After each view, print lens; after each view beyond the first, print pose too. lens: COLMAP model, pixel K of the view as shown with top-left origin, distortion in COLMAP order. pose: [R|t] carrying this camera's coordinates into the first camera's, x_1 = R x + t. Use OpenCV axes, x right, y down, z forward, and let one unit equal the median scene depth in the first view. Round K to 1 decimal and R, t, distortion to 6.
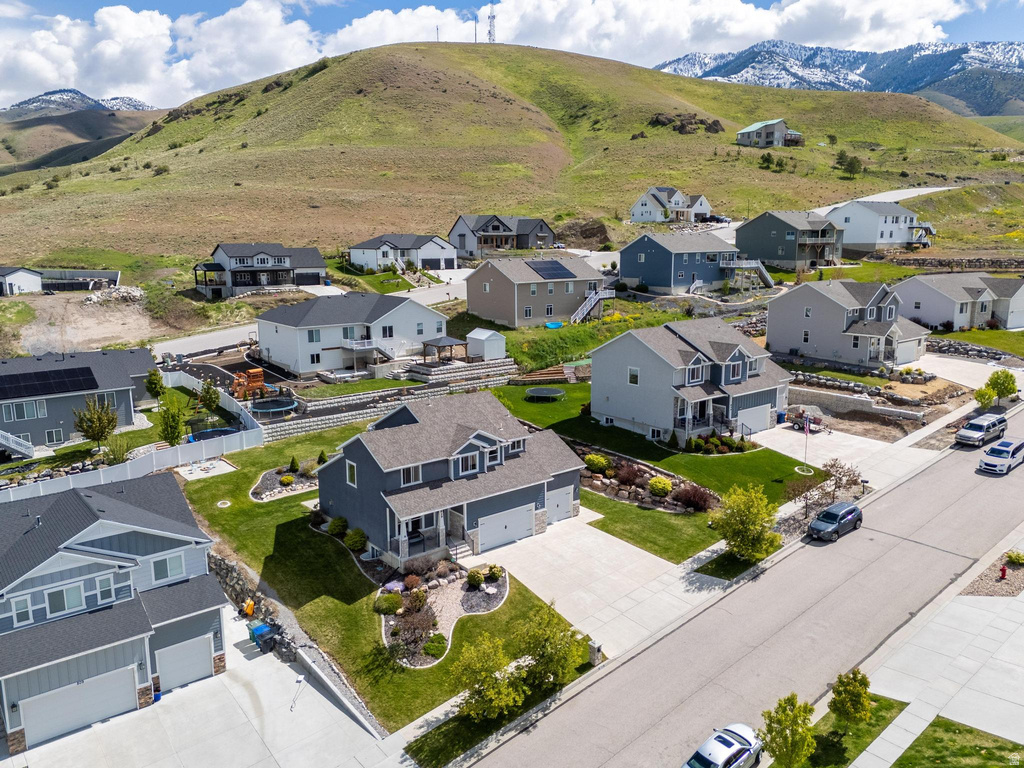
lens RADIAL K [[742.1, 0, 512.0], [0, 742.1, 384.0], [0, 0, 1]] dist [0.073134, -0.056965]
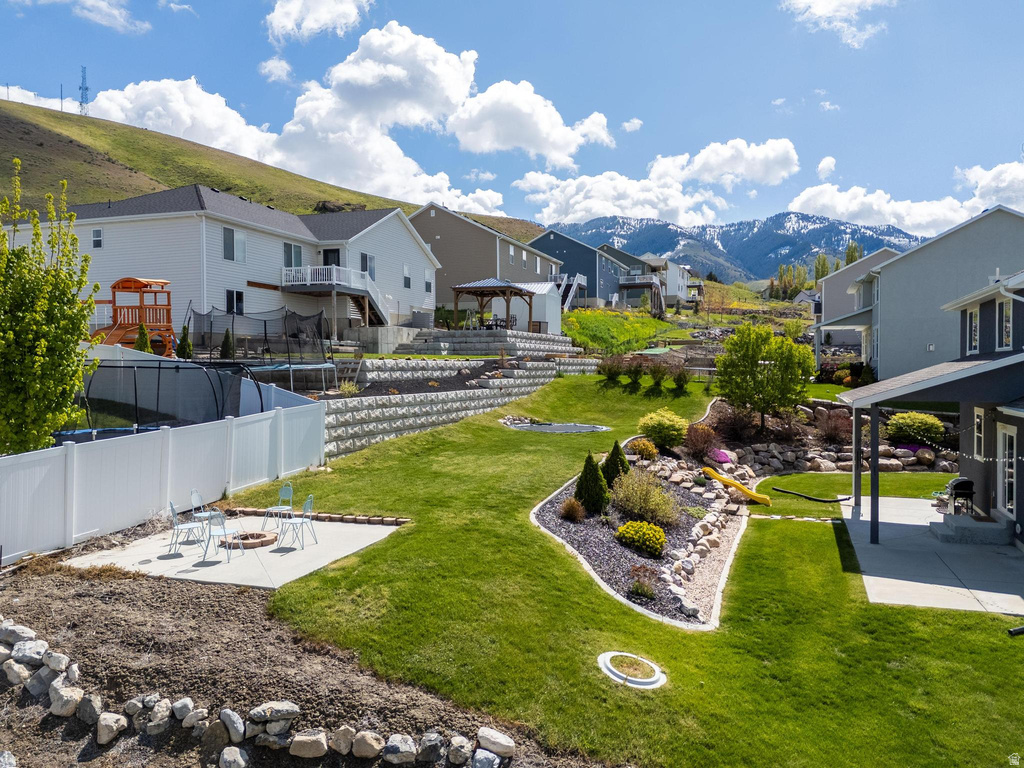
lens RADIAL K [[756.7, 0, 512.0], [0, 756.7, 384.0], [0, 0, 1]] dist [0.004167, 0.001725]
pose [[0.856259, -0.003056, 0.516537, -0.393991], [0.095225, 0.983778, -0.152033, 0.095313], [-0.507693, 0.179367, 0.842660, 0.679920]]
